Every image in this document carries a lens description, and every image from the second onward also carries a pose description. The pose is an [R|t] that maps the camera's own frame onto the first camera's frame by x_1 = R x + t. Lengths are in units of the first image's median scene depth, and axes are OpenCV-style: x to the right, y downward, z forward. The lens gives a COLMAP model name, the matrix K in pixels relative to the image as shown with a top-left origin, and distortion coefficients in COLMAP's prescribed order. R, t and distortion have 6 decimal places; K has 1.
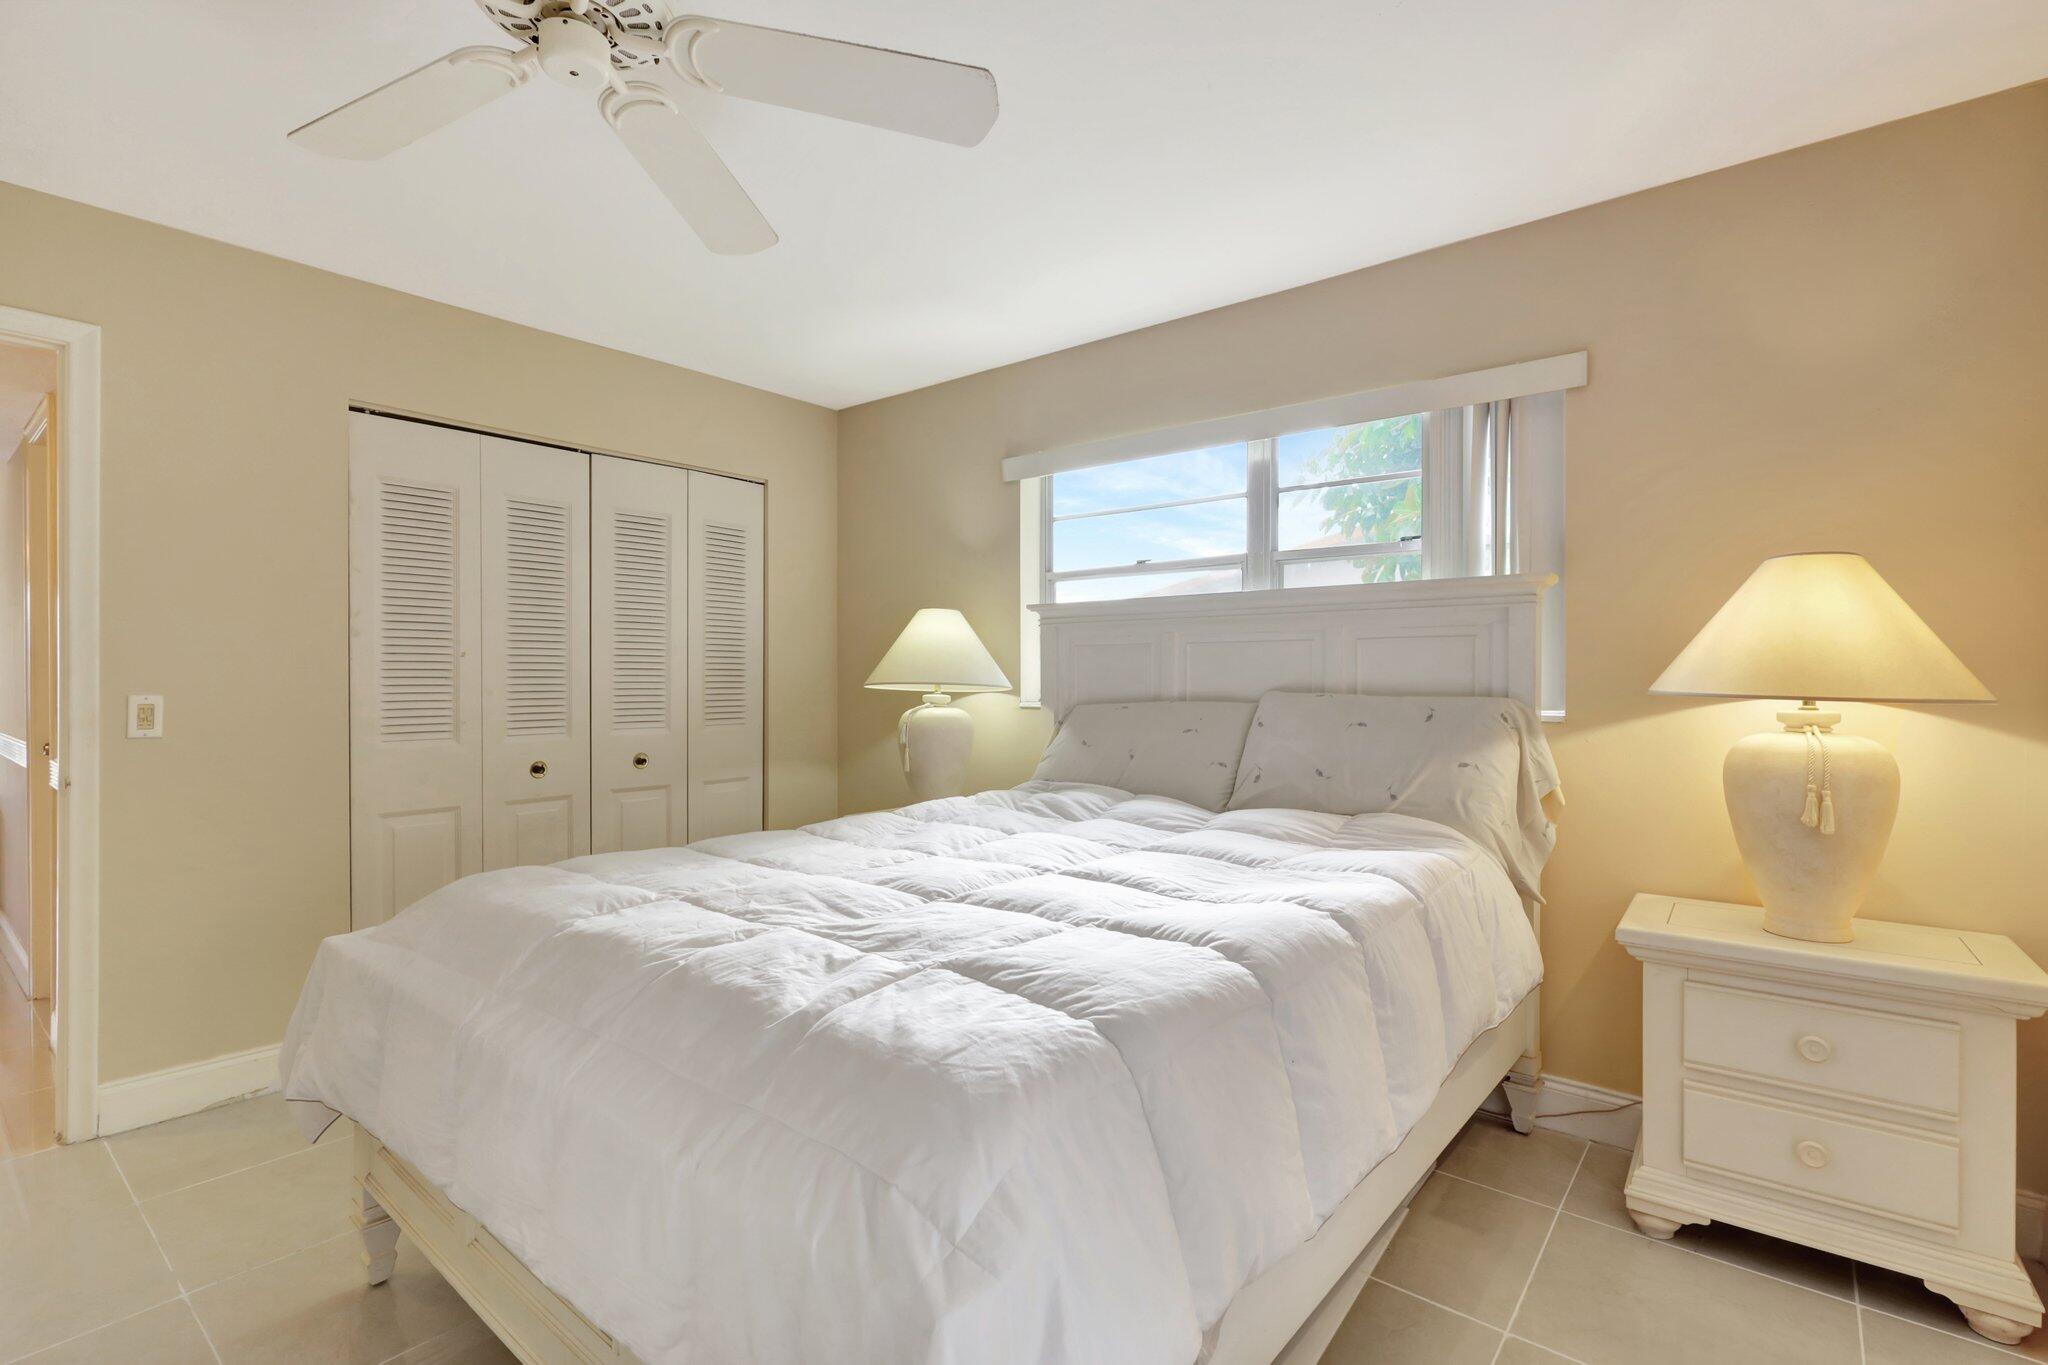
lens RADIAL K [[981.3, 0, 1013.2], [0, 981.3, 680.2], [0, 0, 1]] dist [-0.001658, 0.004112]
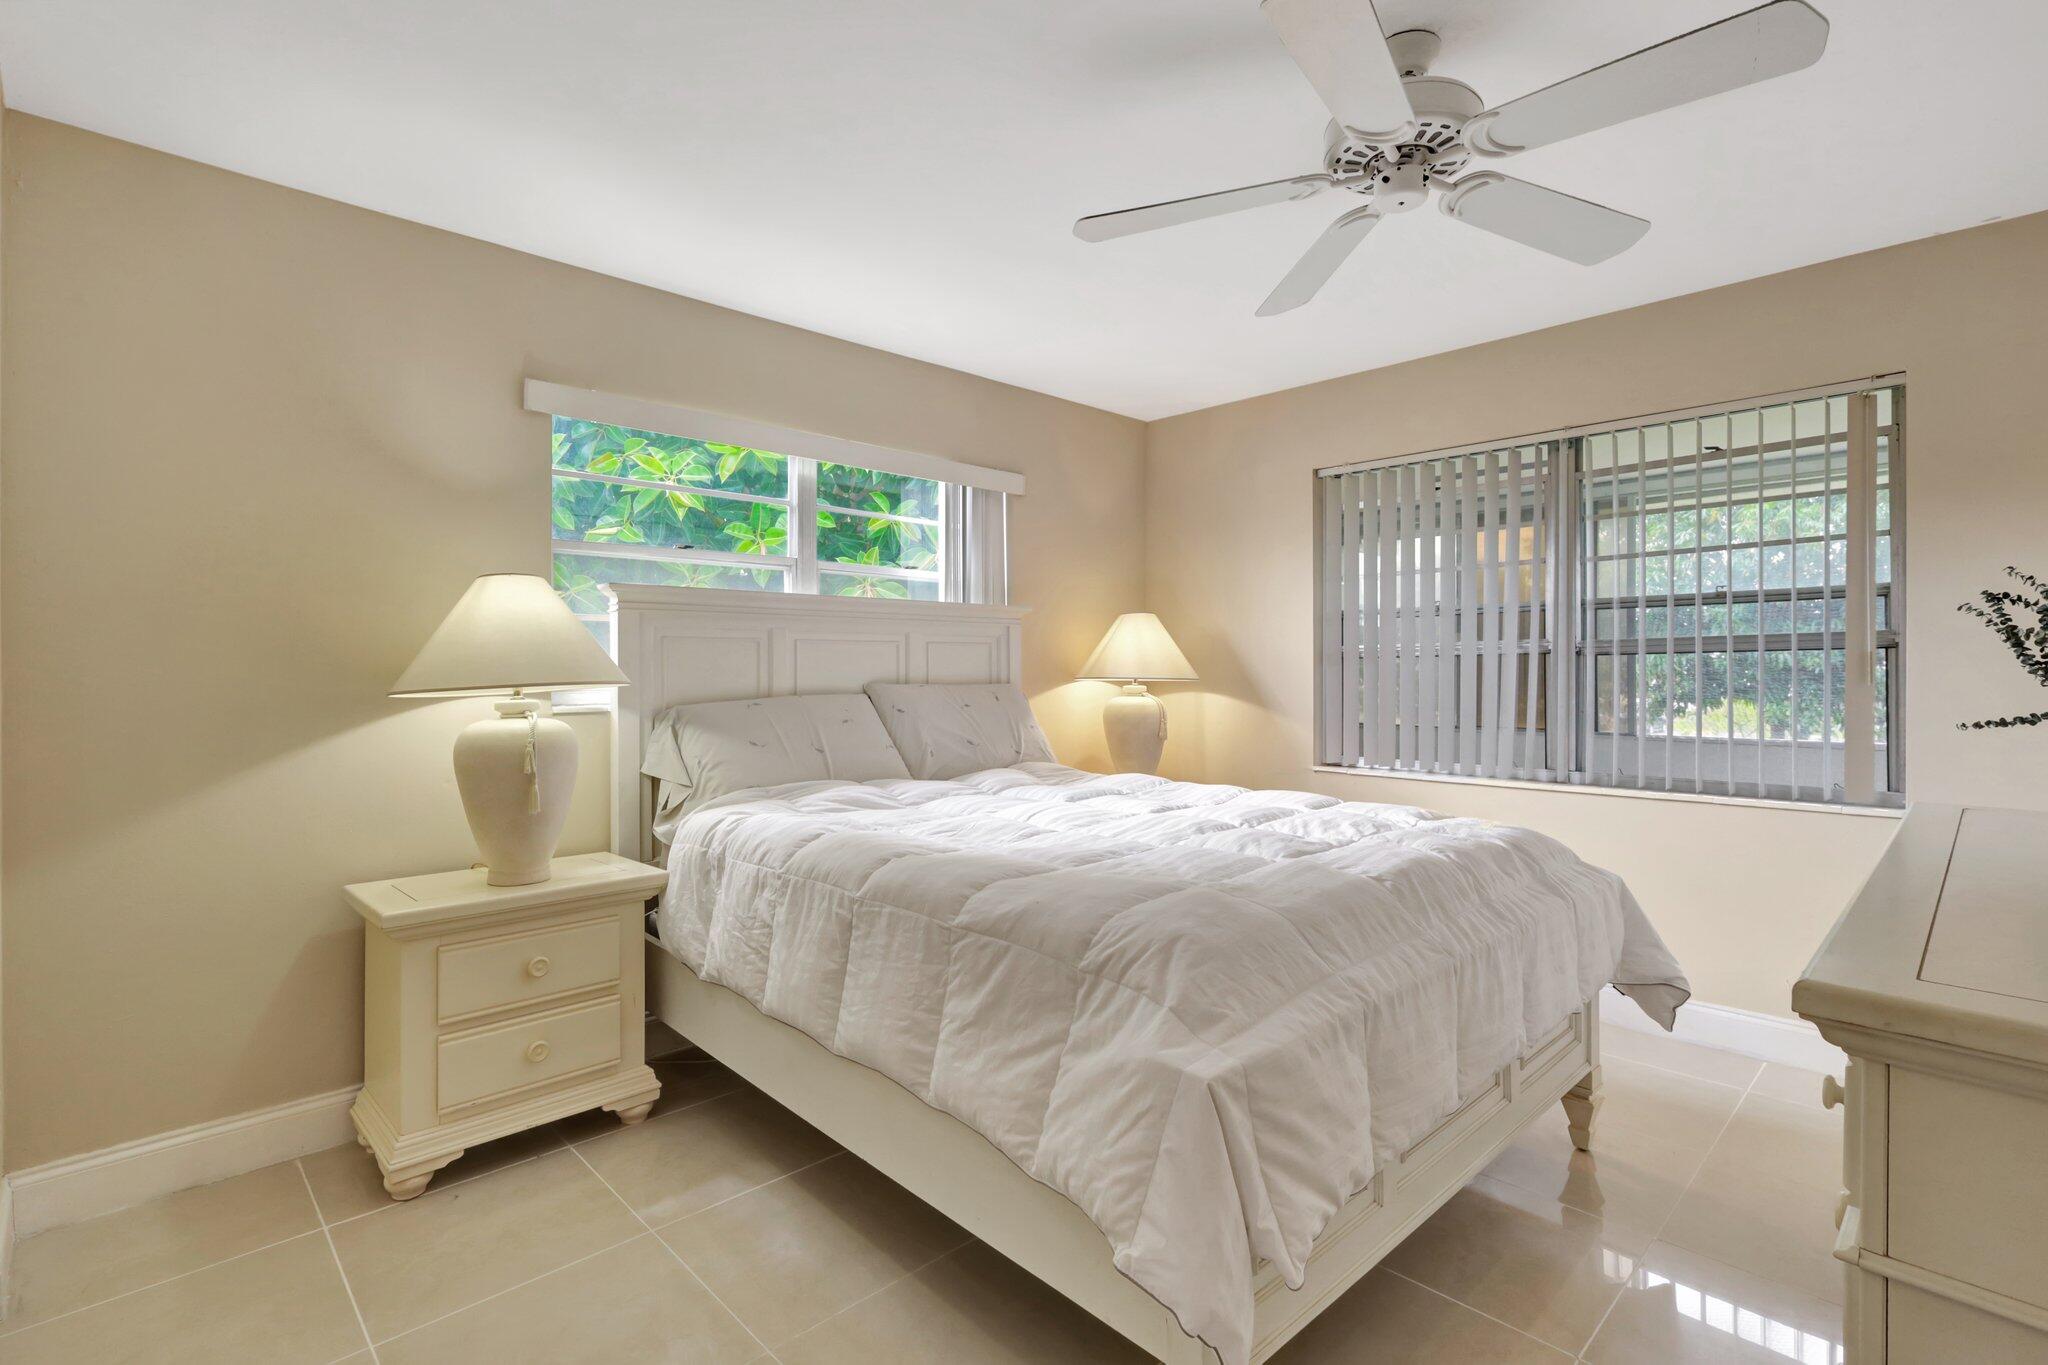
lens RADIAL K [[949.7, 0, 1016.2], [0, 949.7, 673.9], [0, 0, 1]] dist [0.000023, 0.002188]
pose [[0.129309, -0.003908, 0.991597, -0.287135], [0.001428, 0.999992, 0.003755, -0.001272], [-0.991603, 0.000930, 0.129313, 0.227412]]
